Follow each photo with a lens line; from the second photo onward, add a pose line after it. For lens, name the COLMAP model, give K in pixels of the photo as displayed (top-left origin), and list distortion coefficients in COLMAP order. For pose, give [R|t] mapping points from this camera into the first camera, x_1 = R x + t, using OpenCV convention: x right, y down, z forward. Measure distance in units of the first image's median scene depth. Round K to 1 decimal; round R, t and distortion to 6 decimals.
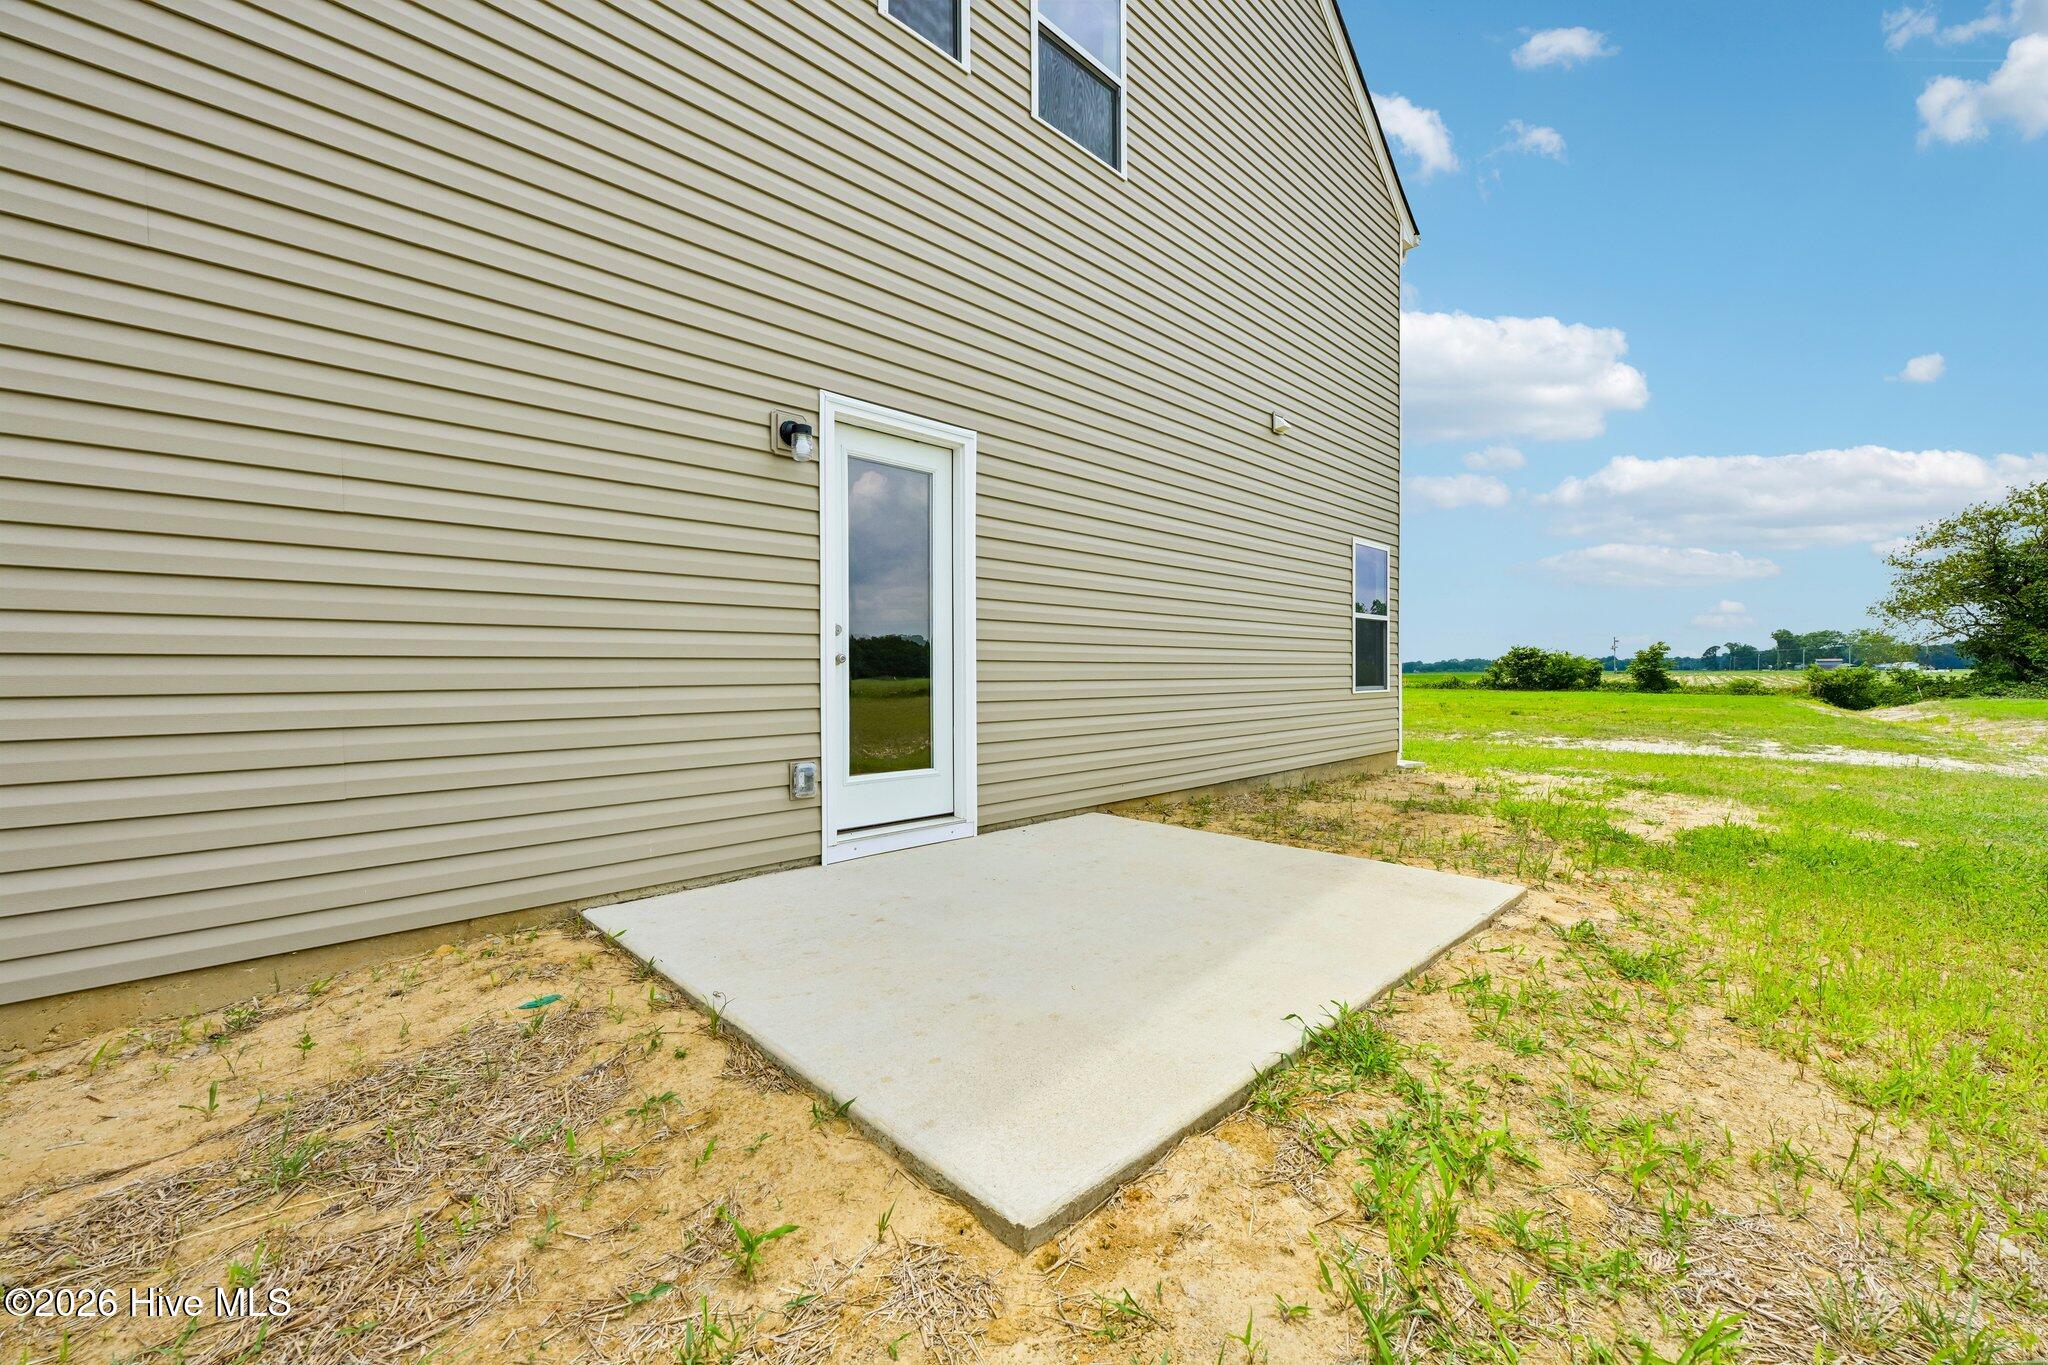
lens RADIAL K [[816.1, 0, 1022.3], [0, 816.1, 685.6], [0, 0, 1]] dist [-0.001052, -0.000431]
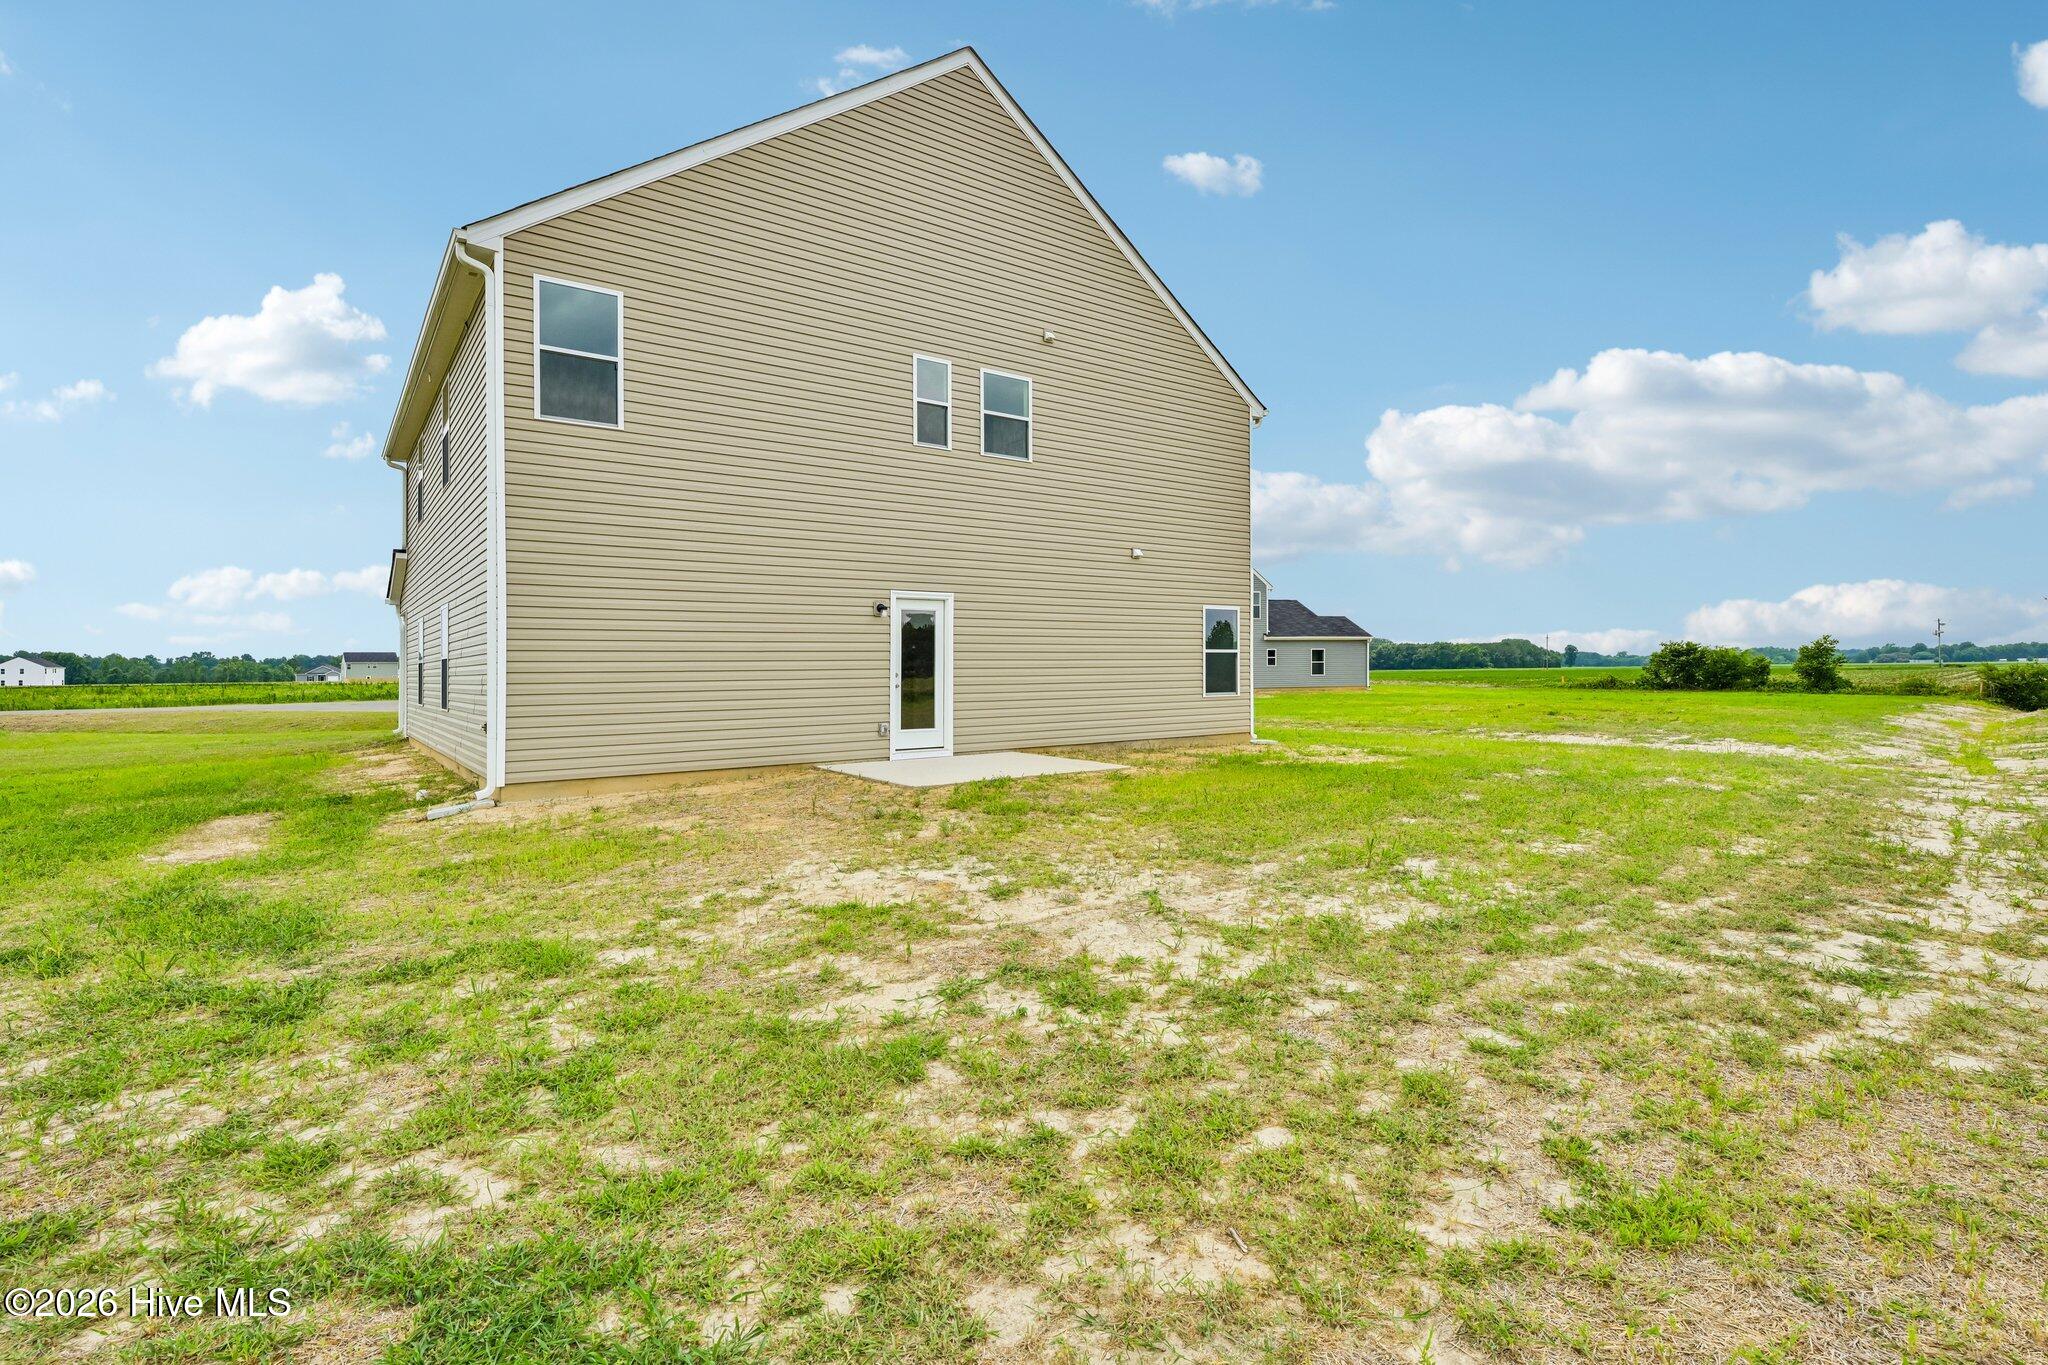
lens RADIAL K [[957.7, 0, 1011.2], [0, 957.7, 668.8], [0, 0, 1]] dist [-0.001365, -0.000129]
pose [[0.986286, -0.004743, -0.164979, 0.321746], [0.002265, 0.999882, -0.015204, -0.019220], [0.165032, 0.014622, 0.986180, -0.987463]]
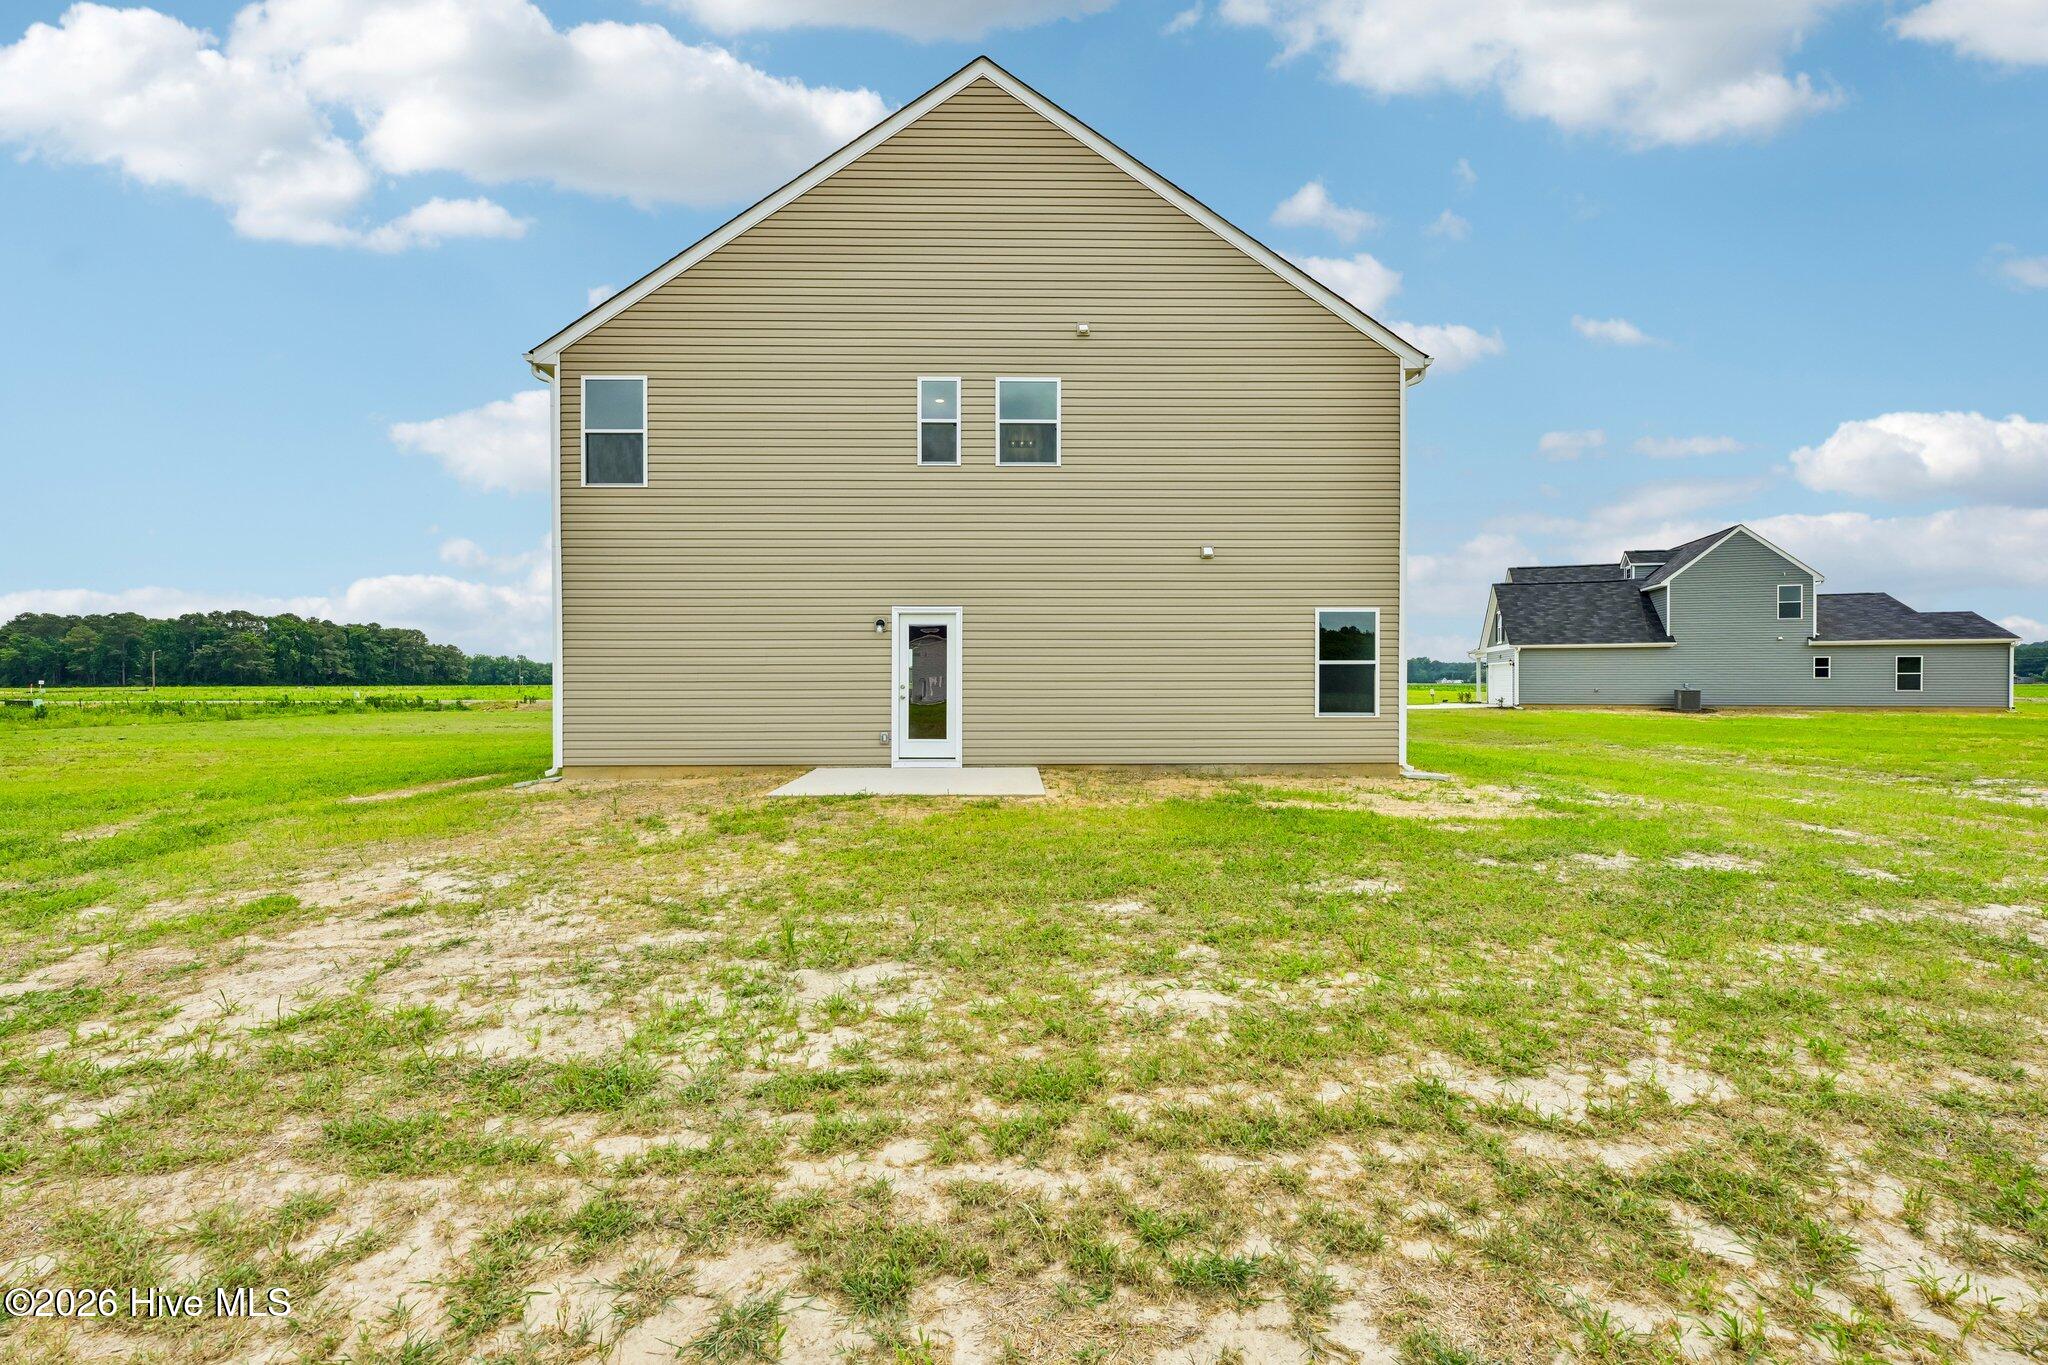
lens RADIAL K [[816.1, 0, 1028.1], [0, 816.1, 682.3], [0, 0, 1]] dist [-0.001052, -0.000431]
pose [[0.719026, 0.006110, -0.694956, 0.988047], [-0.012856, 0.999907, -0.004510, -0.037132], [0.694864, 0.012177, 0.719038, -0.354045]]
